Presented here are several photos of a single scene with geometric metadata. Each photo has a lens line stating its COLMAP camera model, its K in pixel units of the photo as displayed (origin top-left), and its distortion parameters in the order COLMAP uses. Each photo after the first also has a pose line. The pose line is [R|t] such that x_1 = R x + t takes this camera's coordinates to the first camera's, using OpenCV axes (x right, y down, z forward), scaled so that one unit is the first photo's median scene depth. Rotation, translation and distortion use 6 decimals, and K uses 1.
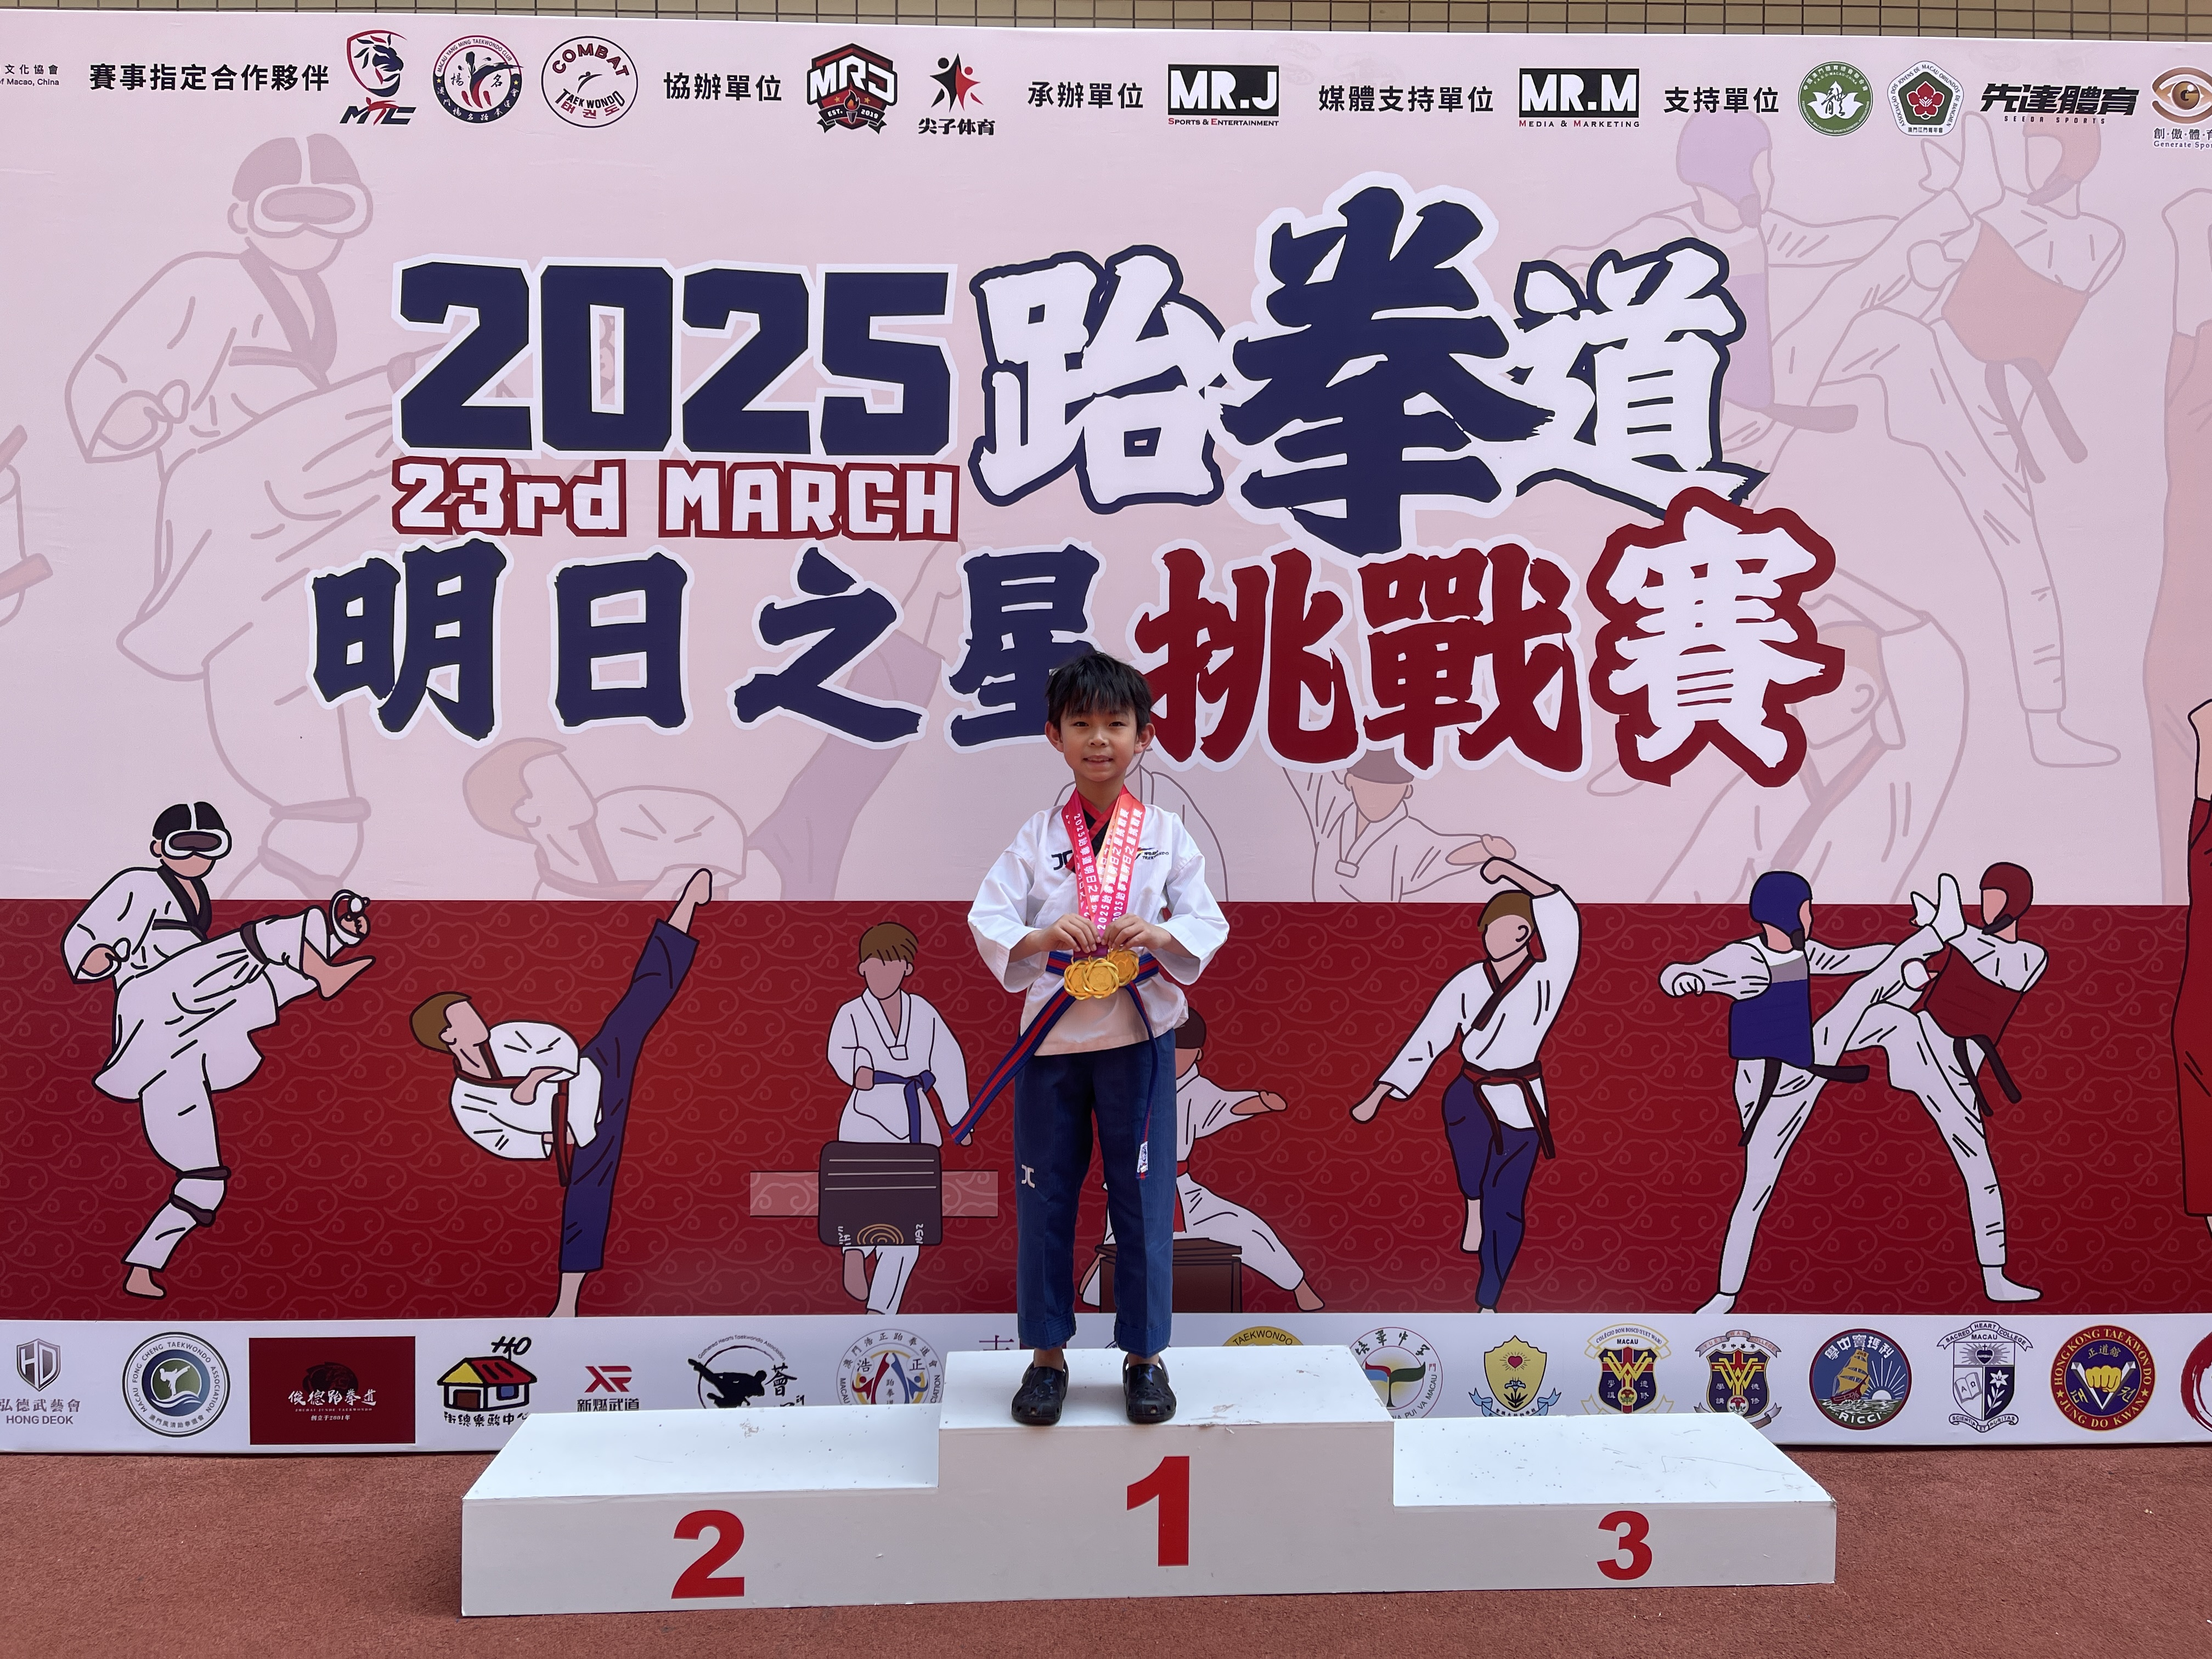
lens RADIAL K [[1615.5, 0, 1107.9], [0, 1615.5, 823.6], [0, 0, 1]] dist [-0.042316, -0.002362]
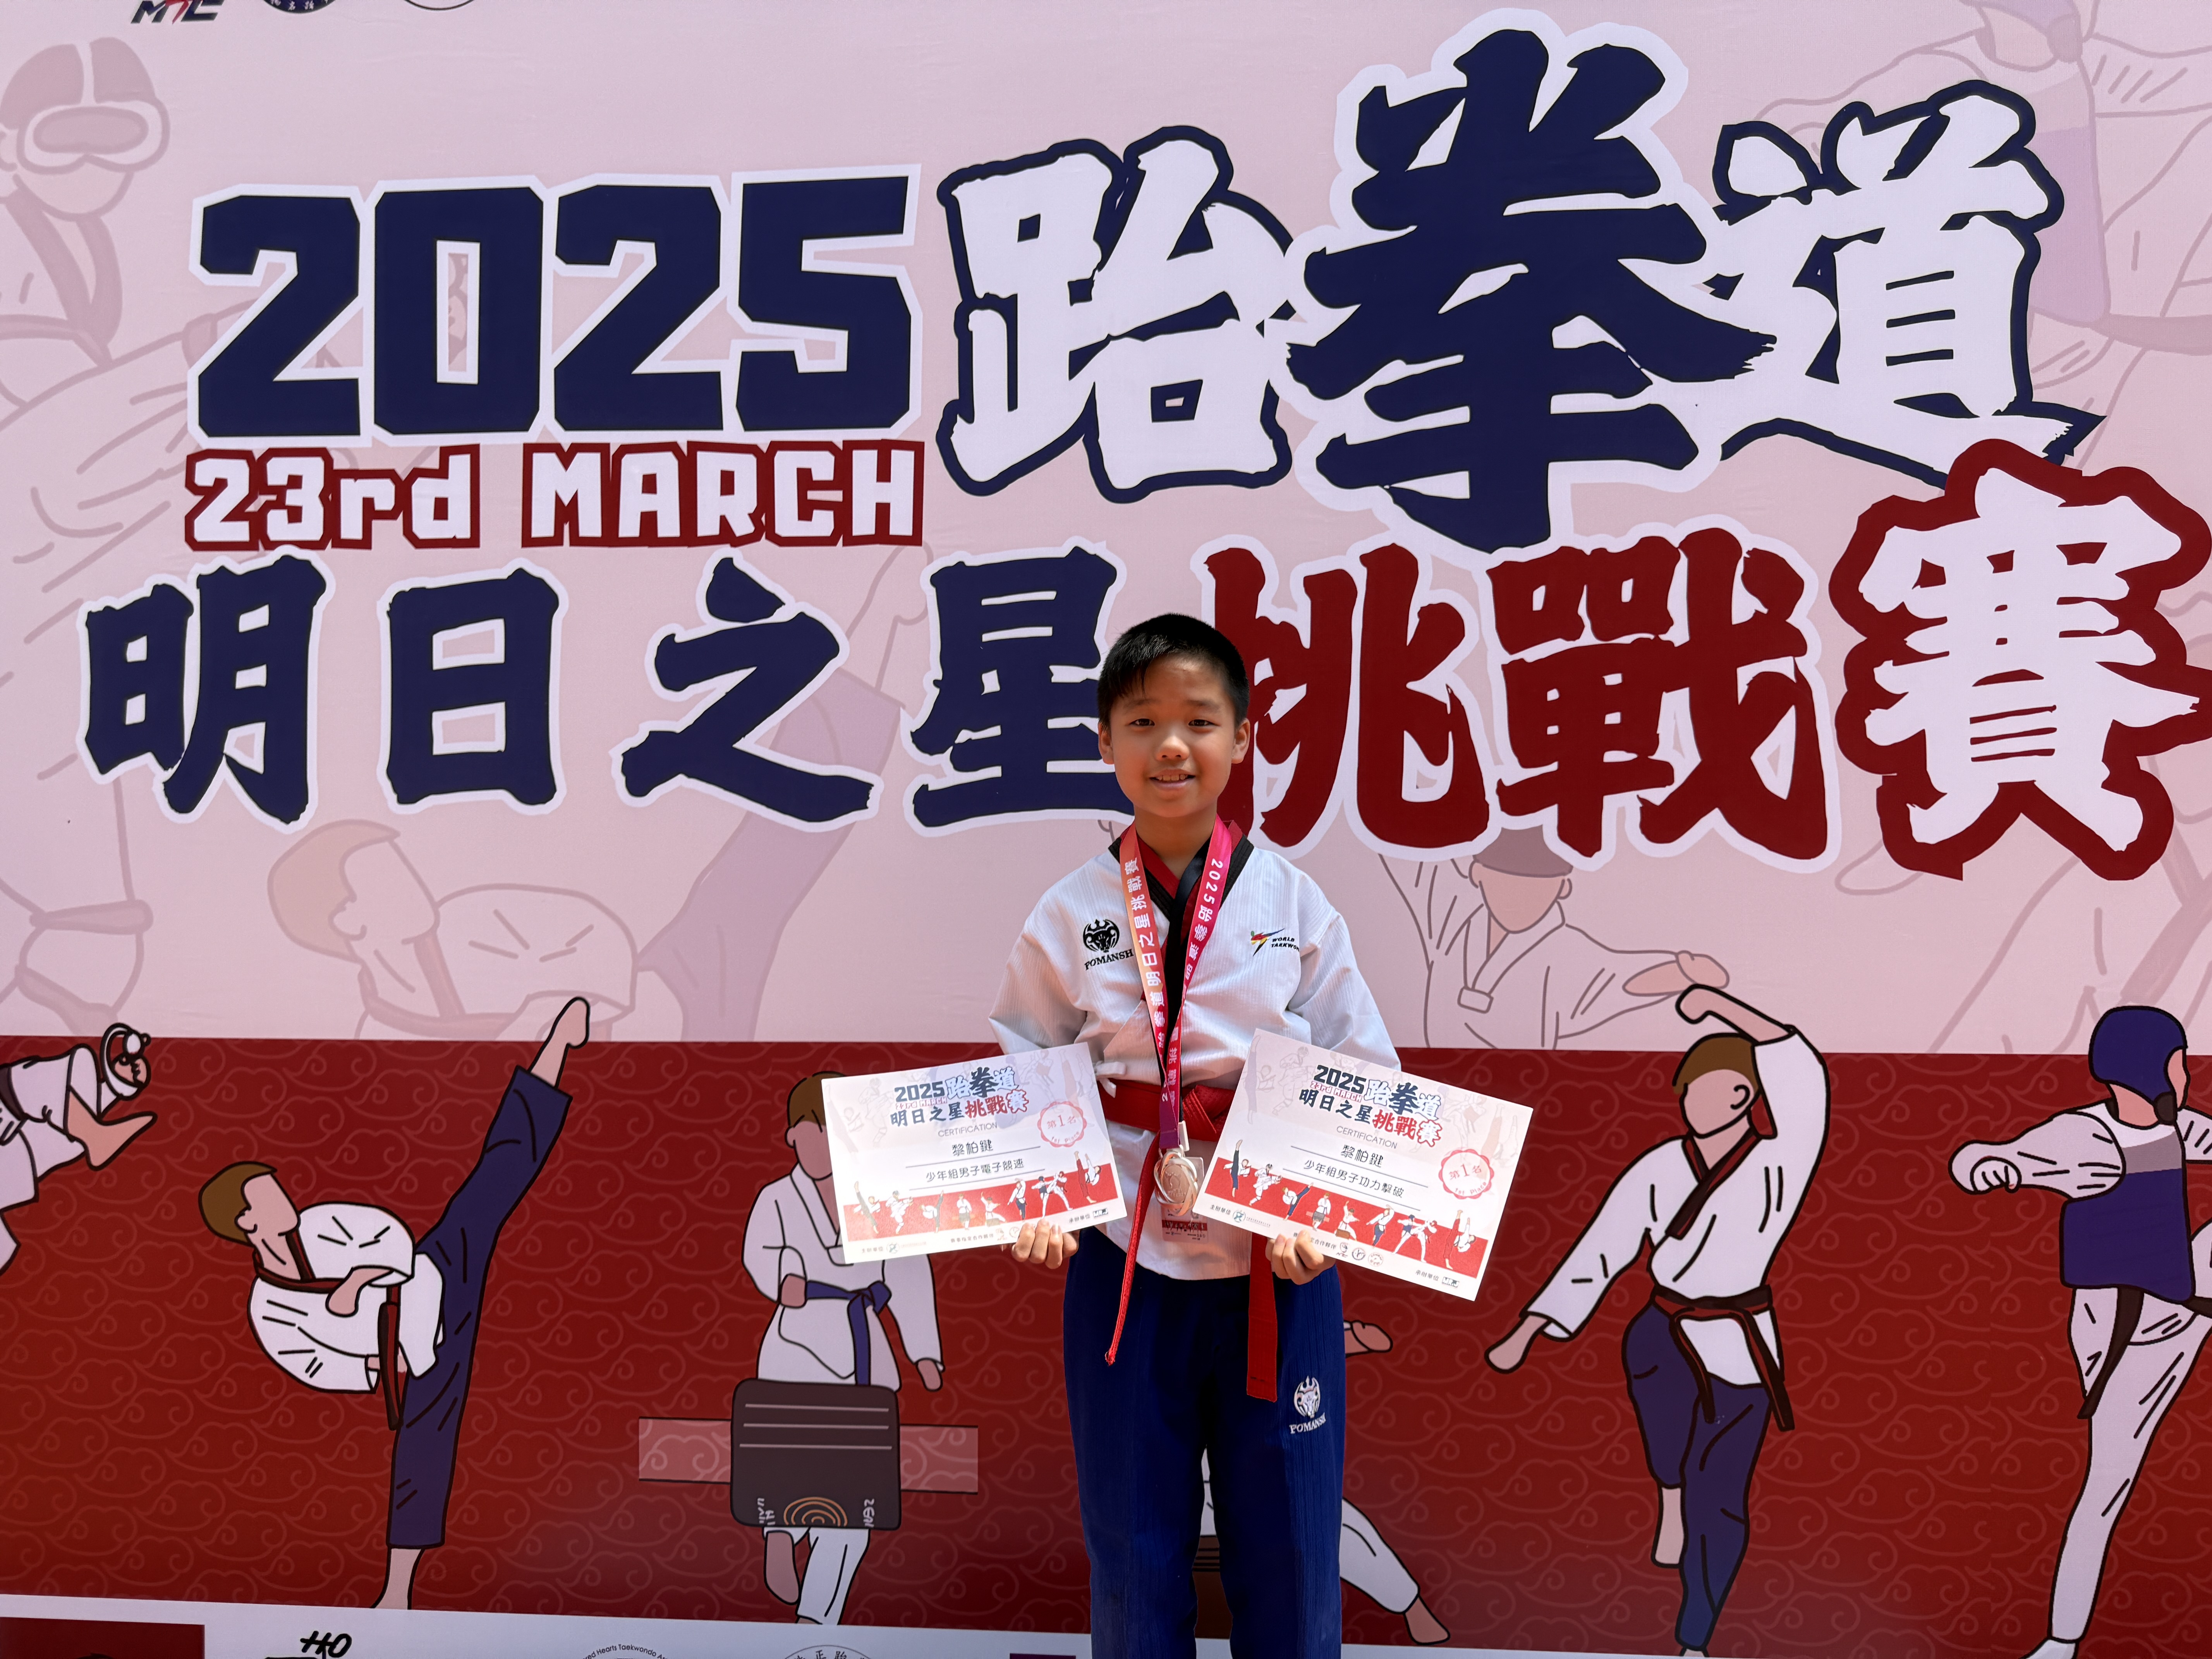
lens RADIAL K [[1548.4, 0, 1109.5], [0, 1548.4, 840.4], [0, 0, 1]] dist [0.038081, -0.003244]
pose [[0.999824, -0.004537, -0.018184, 0.003211], [0.003664, 0.998852, -0.047772, -0.009201], [0.018380, 0.047697, 0.998693, 0.319223]]
